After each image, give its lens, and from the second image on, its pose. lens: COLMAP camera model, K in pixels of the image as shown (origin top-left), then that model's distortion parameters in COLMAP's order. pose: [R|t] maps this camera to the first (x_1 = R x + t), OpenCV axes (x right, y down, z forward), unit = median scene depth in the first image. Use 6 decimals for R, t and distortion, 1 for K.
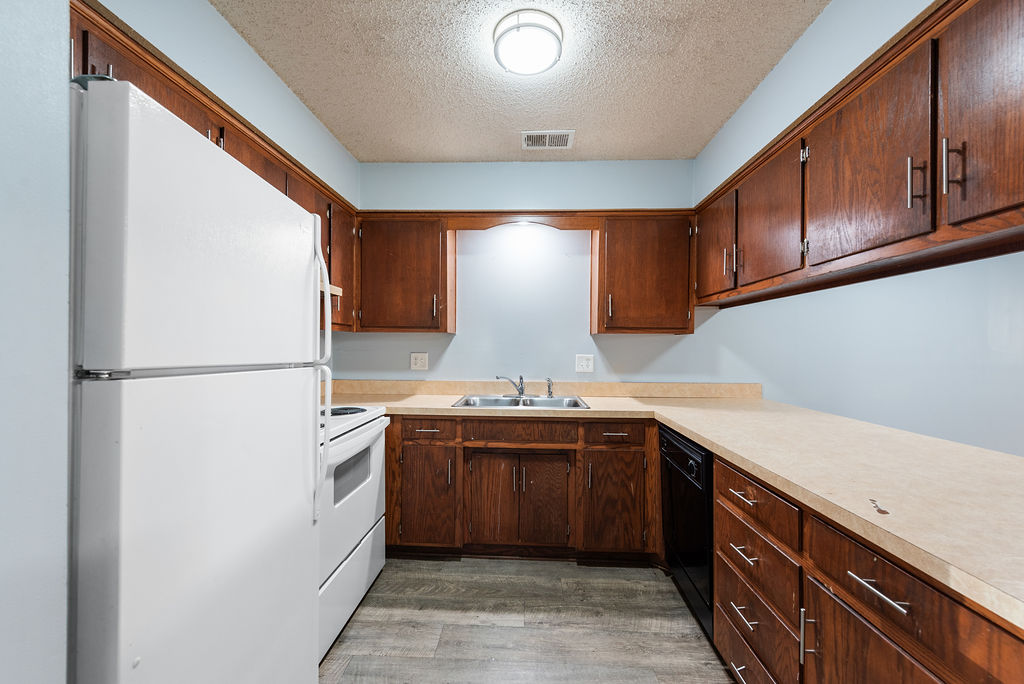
lens RADIAL K [[400.3, 0, 512.0], [0, 400.3, 347.6], [0, 0, 1]] dist [0.011118, -0.003519]
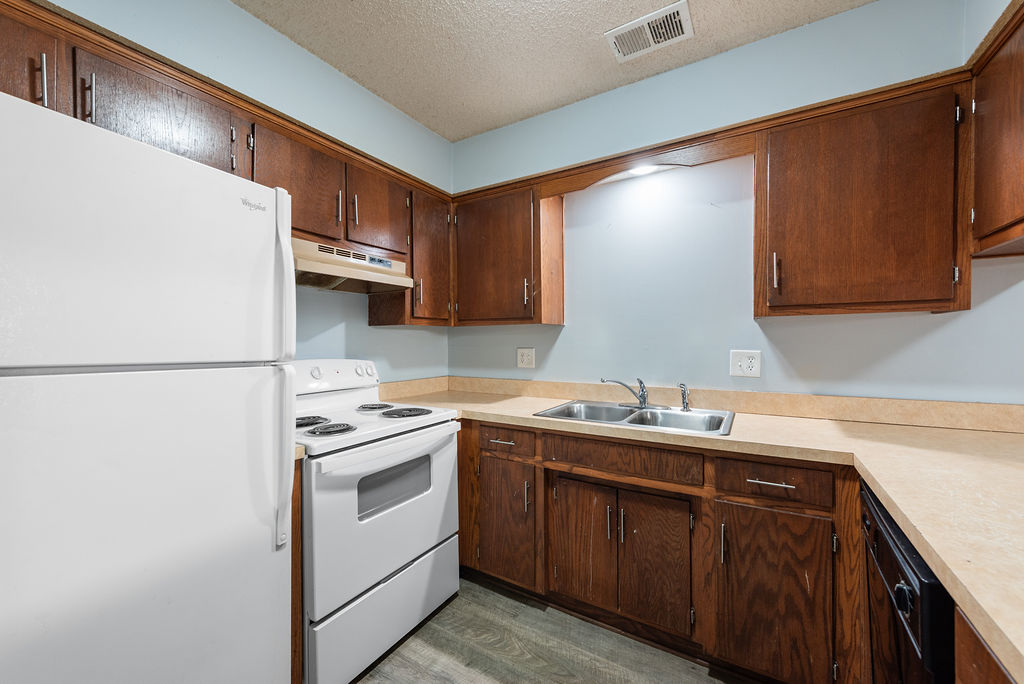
lens RADIAL K [[400.3, 0, 513.1], [0, 400.3, 344.8], [0, 0, 1]] dist [0.011118, -0.003519]
pose [[0.874651, -0.008395, -0.484680, 0.210777], [0.011033, 0.999936, 0.002591, 0.003630], [0.484627, -0.007613, 0.874688, 0.286671]]
